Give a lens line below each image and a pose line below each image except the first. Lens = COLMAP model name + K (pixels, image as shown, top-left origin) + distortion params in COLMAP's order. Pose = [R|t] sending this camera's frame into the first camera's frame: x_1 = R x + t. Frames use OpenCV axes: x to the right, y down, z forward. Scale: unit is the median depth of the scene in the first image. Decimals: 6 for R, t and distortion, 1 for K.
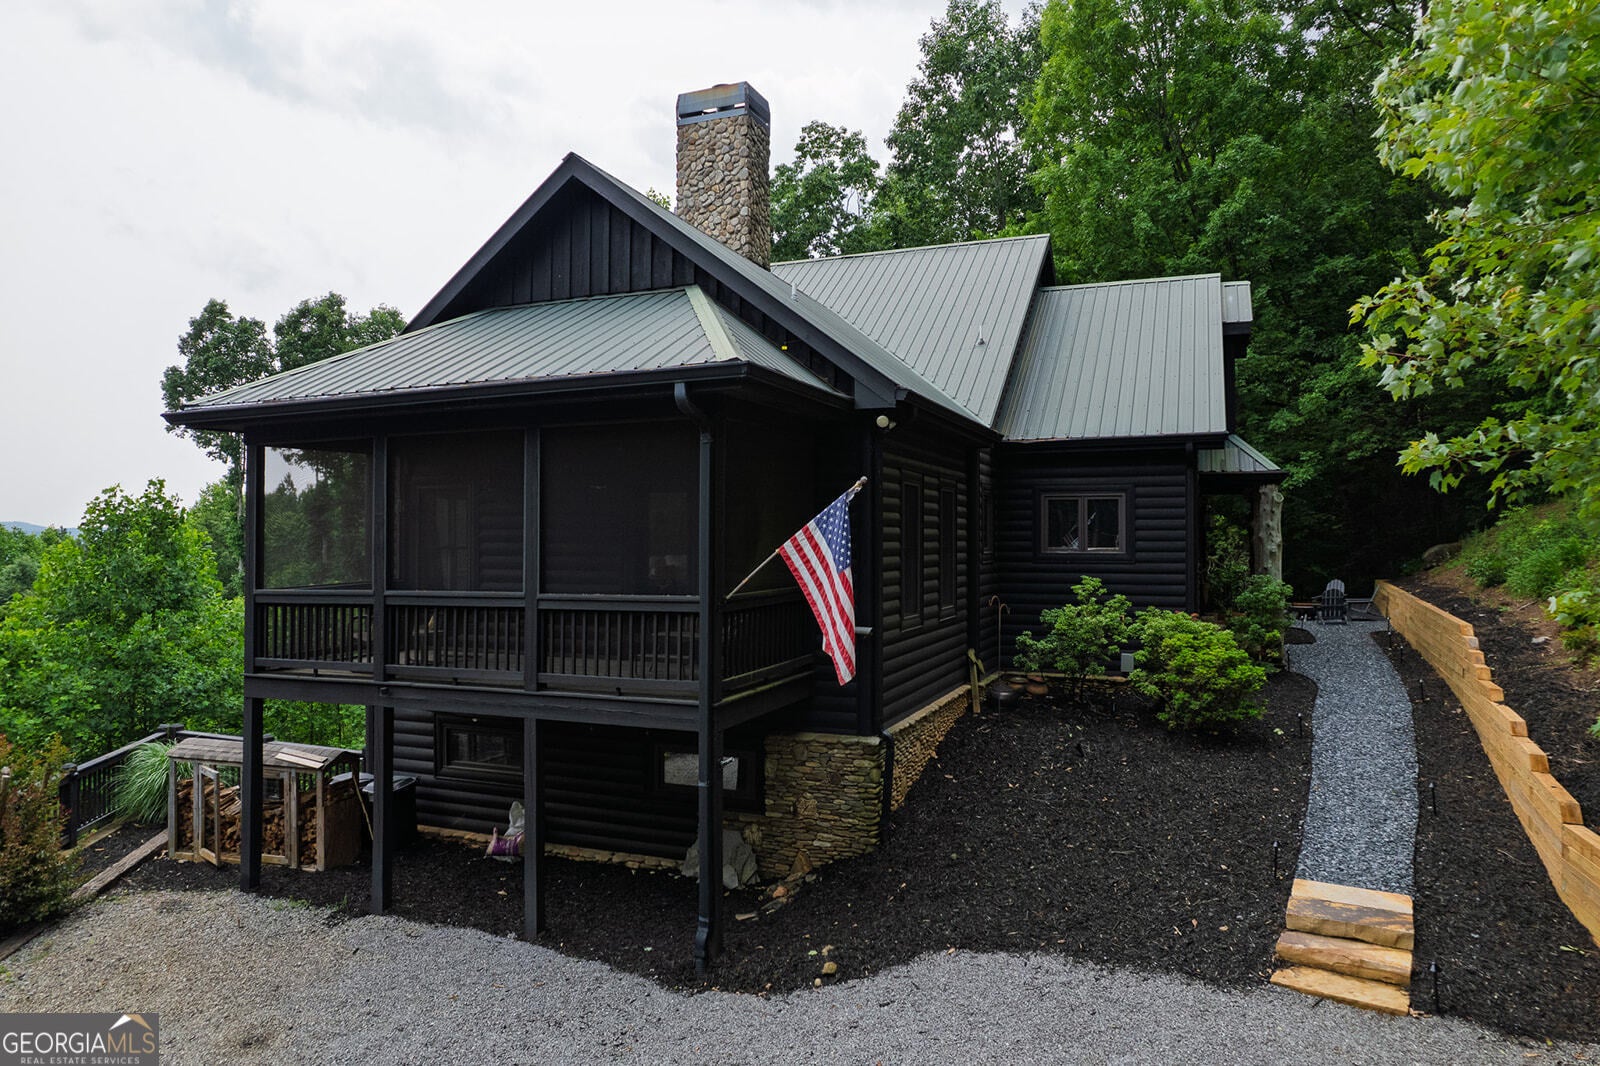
lens RADIAL K [[1020.6, 0, 809.8], [0, 1020.6, 529.6], [0, 0, 1]] dist [-0.085200, 0.077683]
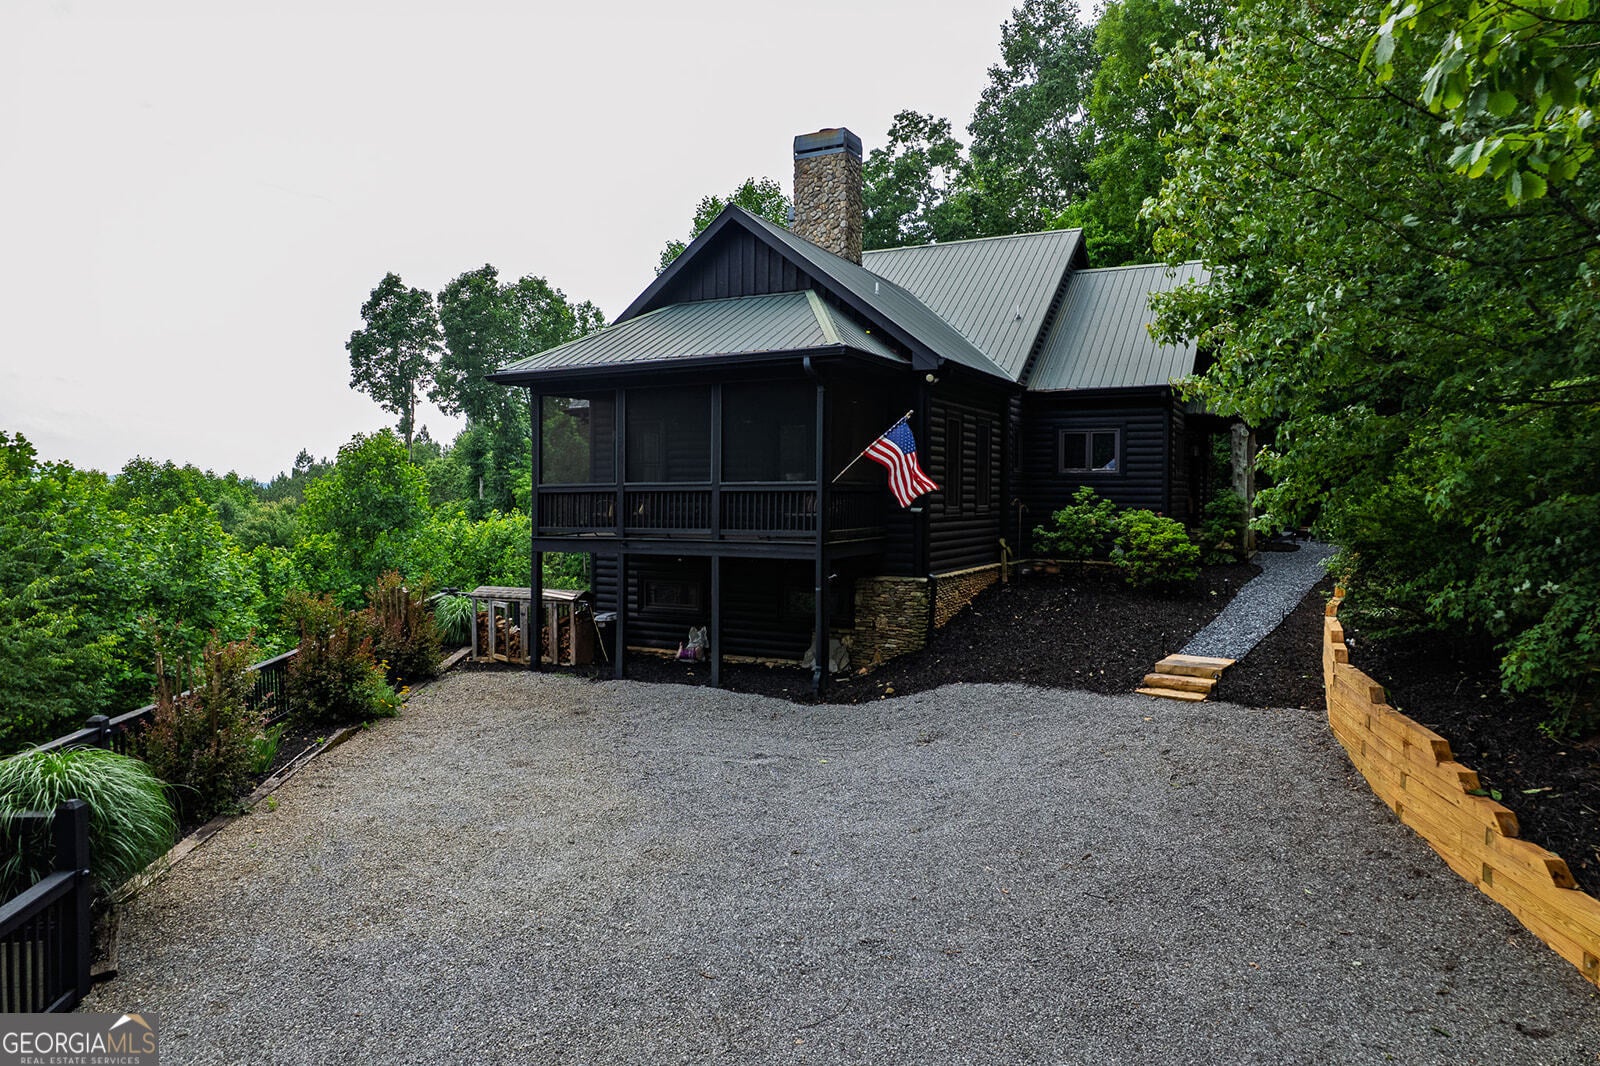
lens RADIAL K [[1013.6, 0, 821.2], [0, 1013.6, 532.0], [0, 0, 1]] dist [-0.039203, -0.000416]
pose [[0.996382, 0.007091, -0.084688, 0.027405], [-0.002933, 0.998788, 0.049122, 0.040760], [0.084934, -0.048696, 0.995196, -0.431211]]
